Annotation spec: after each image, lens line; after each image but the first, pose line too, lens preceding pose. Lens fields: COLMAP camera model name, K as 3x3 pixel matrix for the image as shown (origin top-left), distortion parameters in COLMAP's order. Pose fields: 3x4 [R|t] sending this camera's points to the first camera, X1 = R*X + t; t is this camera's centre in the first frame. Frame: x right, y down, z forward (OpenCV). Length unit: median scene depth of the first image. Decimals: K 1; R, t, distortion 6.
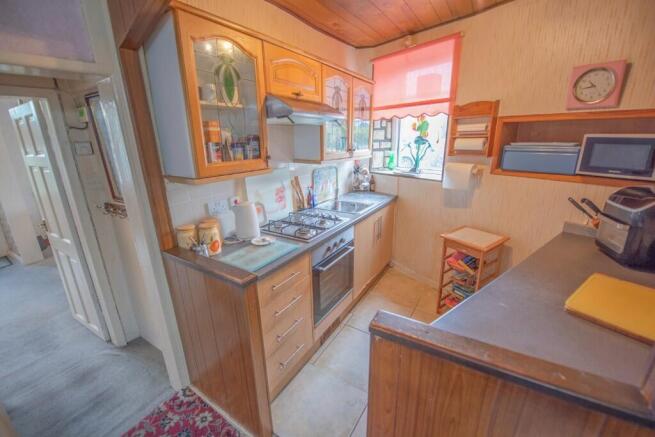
lens RADIAL K [[273.9, 0, 327.5], [0, 273.9, 218.5], [0, 0, 1]] dist [-0.002315, -0.000230]
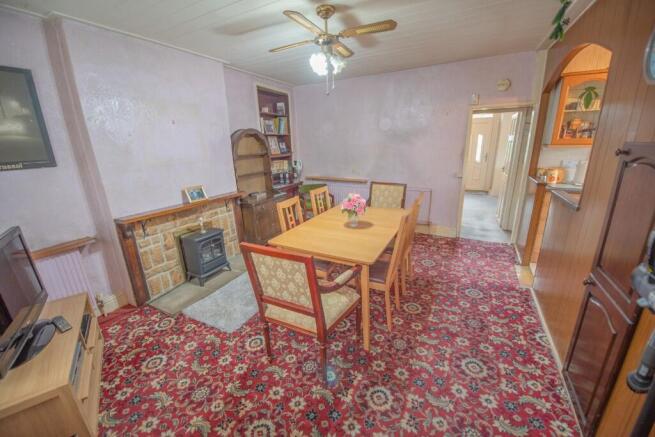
lens RADIAL K [[273.9, 0, 327.5], [0, 273.9, 218.5], [0, 0, 1]] dist [-0.002315, -0.000230]
pose [[0.110262, 0.291993, -0.950043, 0.297588], [-0.251541, 0.932951, 0.257546, 0.054620], [0.961545, 0.210577, 0.176318, -0.191308]]
